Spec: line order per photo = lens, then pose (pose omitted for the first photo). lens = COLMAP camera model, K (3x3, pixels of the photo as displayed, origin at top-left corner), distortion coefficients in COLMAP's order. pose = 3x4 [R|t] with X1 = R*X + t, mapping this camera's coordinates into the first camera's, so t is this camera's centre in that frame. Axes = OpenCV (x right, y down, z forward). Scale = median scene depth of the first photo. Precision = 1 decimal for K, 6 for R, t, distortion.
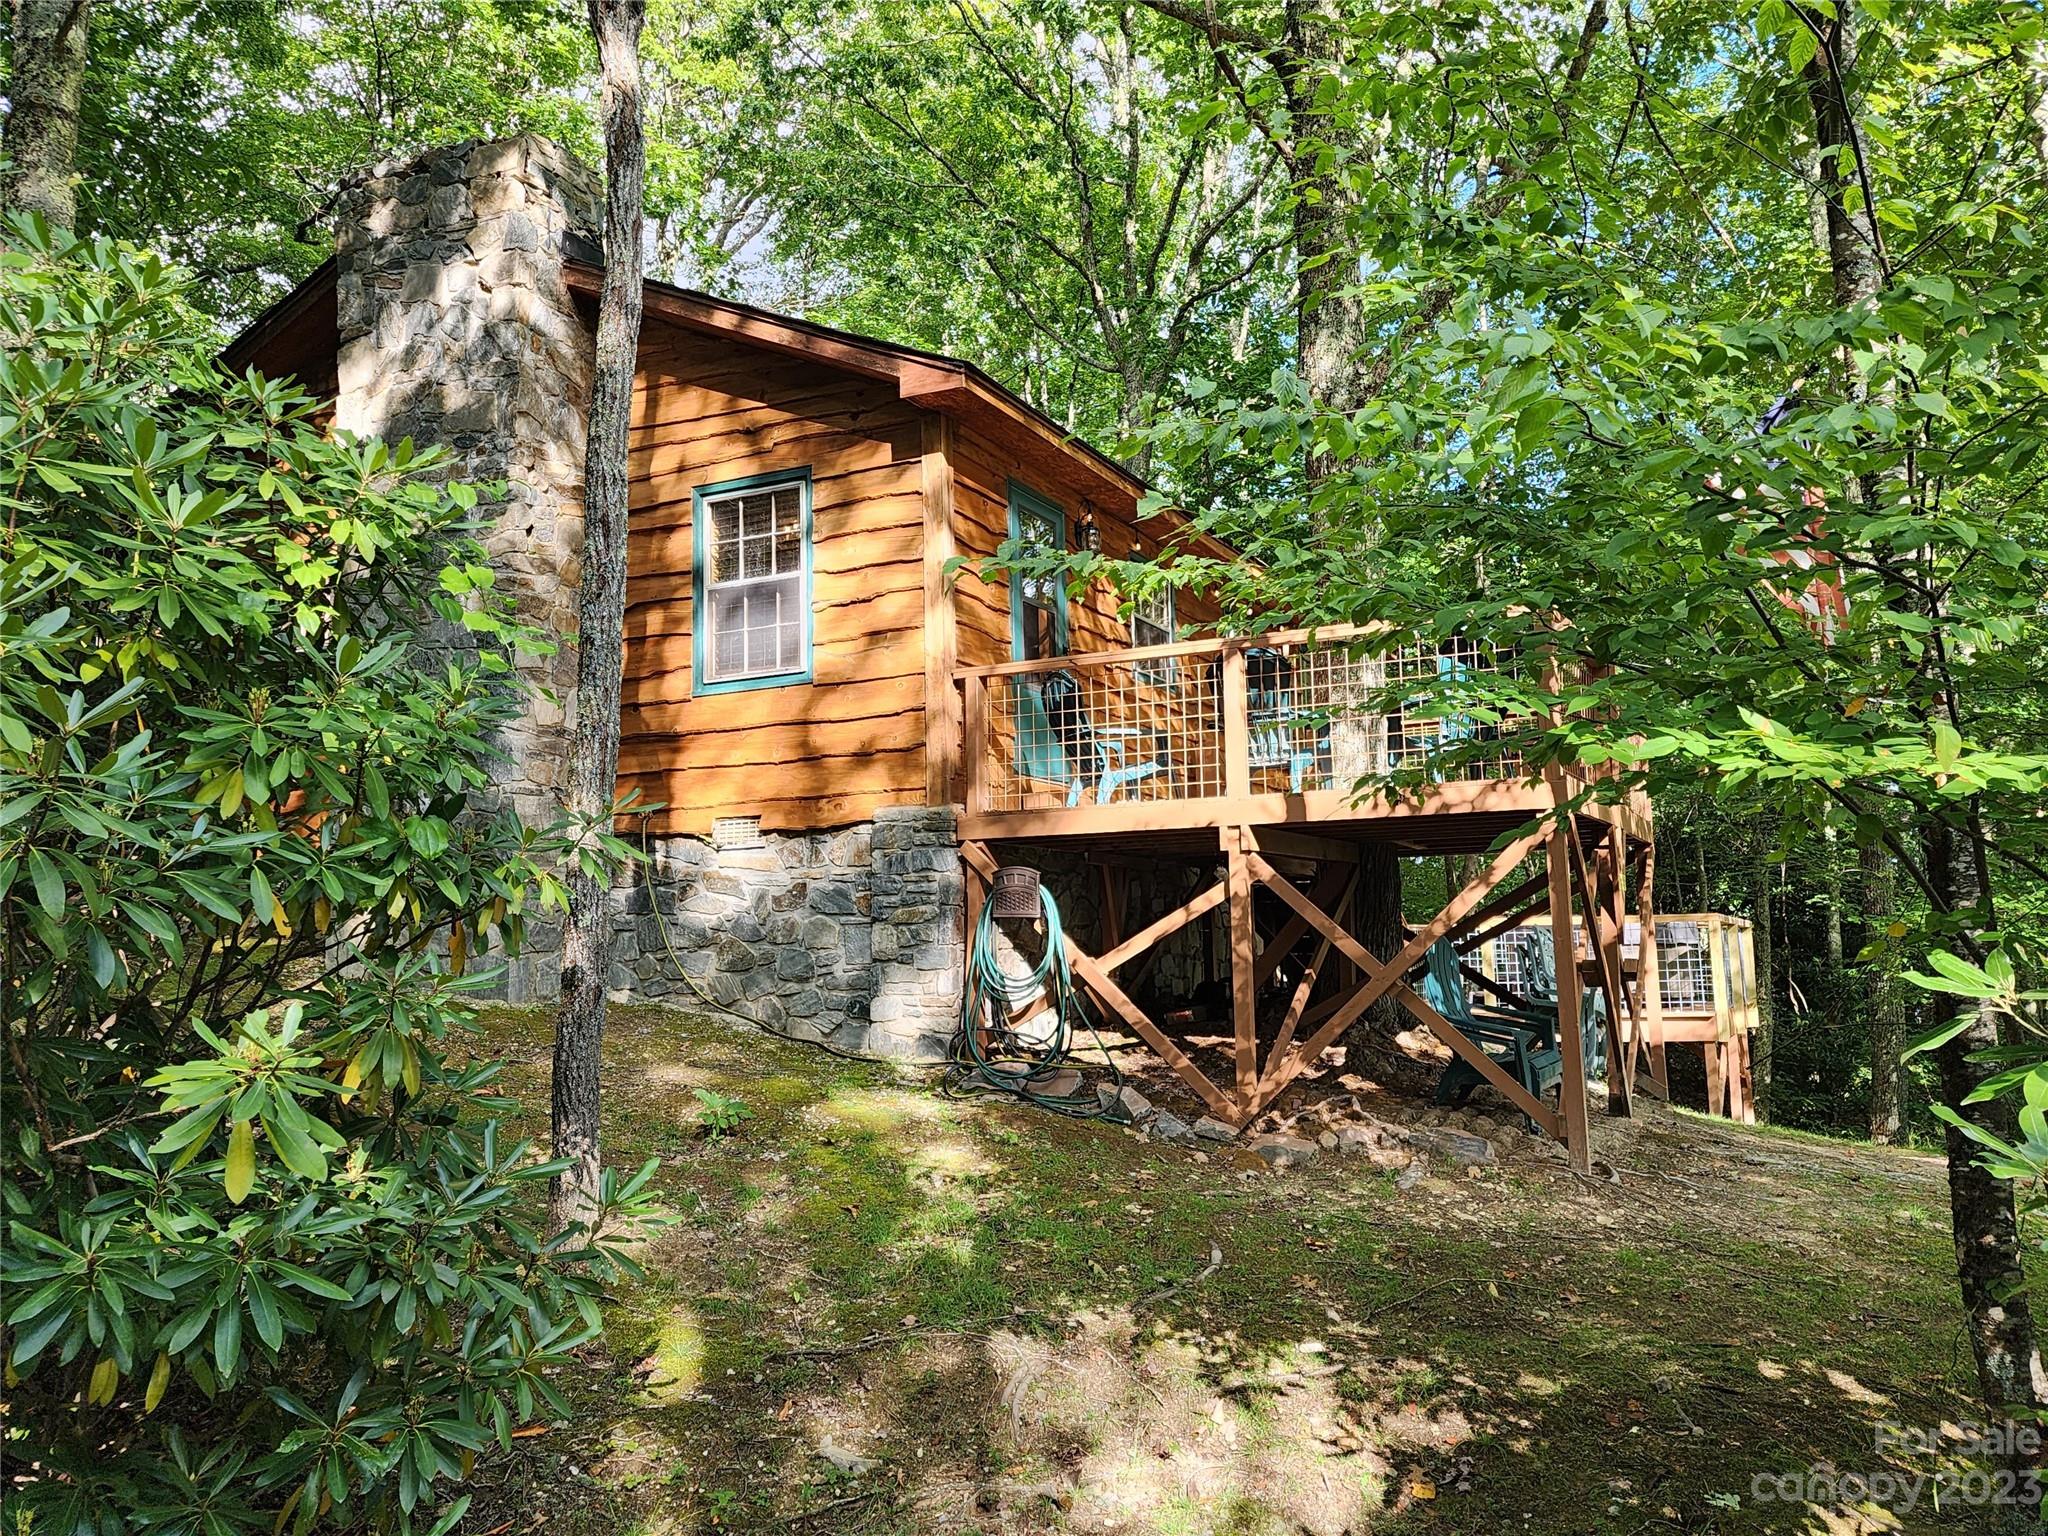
lens RADIAL K [[1490.8, 0, 1024.0], [0, 1490.8, 768.0], [0, 0, 1]] dist [-0.002650, -0.001728]
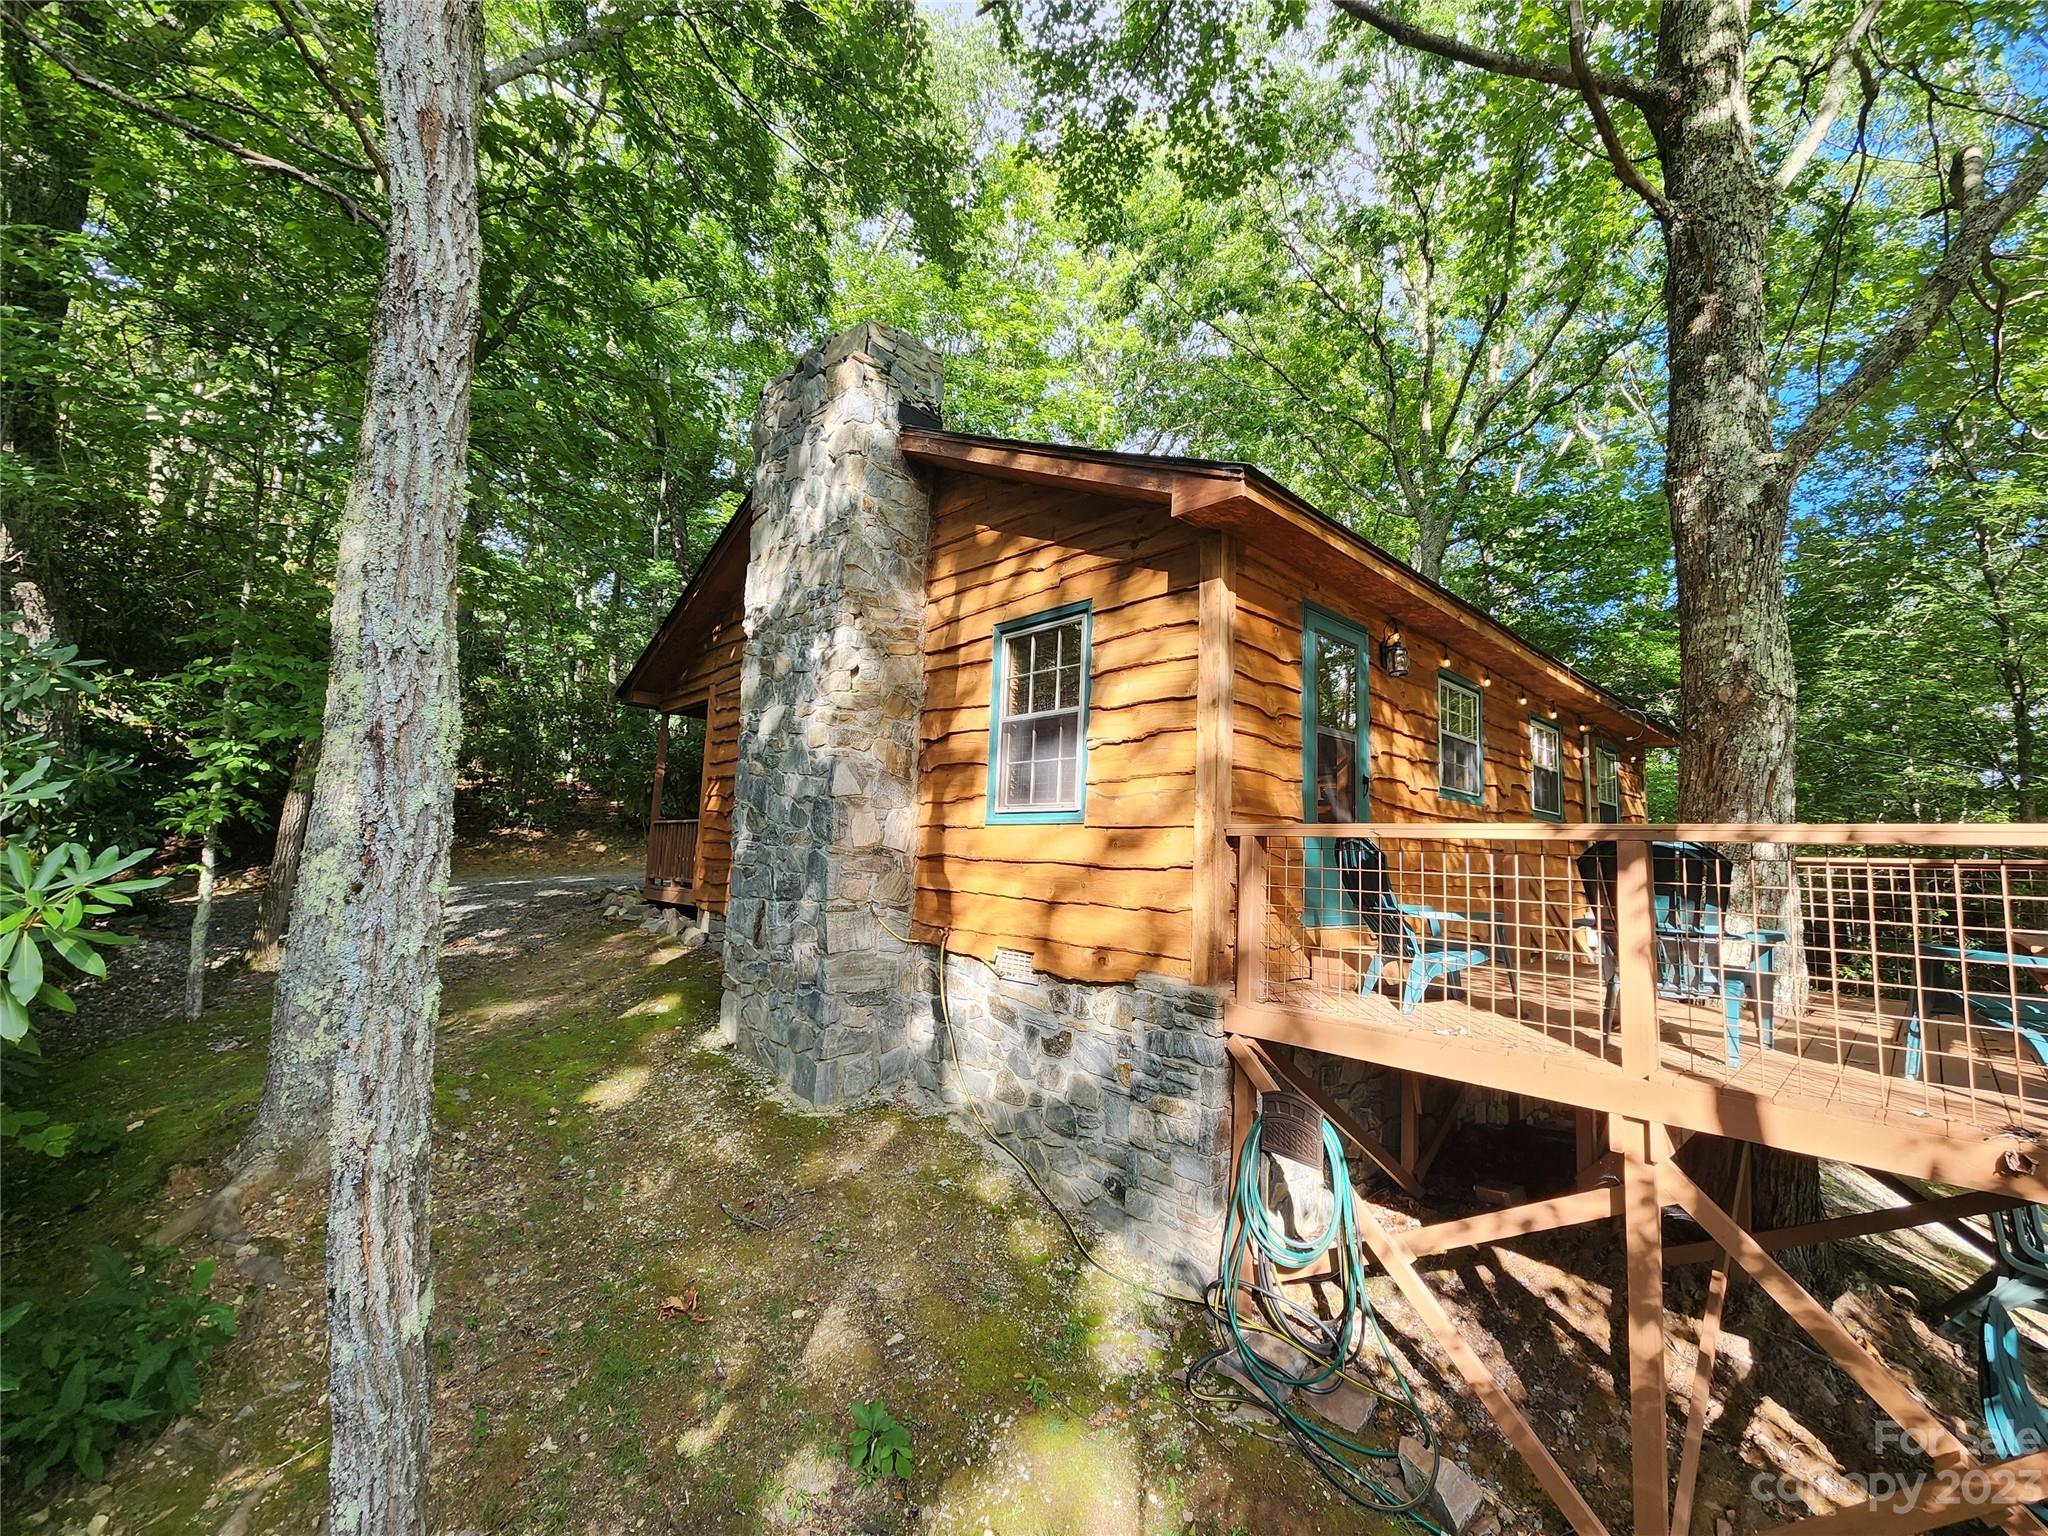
lens RADIAL K [[839.8, 0, 1036.8], [0, 839.8, 771.7], [0, 0, 1]] dist [0.001646, -0.000282]
pose [[0.939809, 0.017613, -0.341246, 0.014126], [-0.016525, 0.999845, 0.006097, -0.090525], [0.341301, -0.000091, 0.939954, 0.460495]]
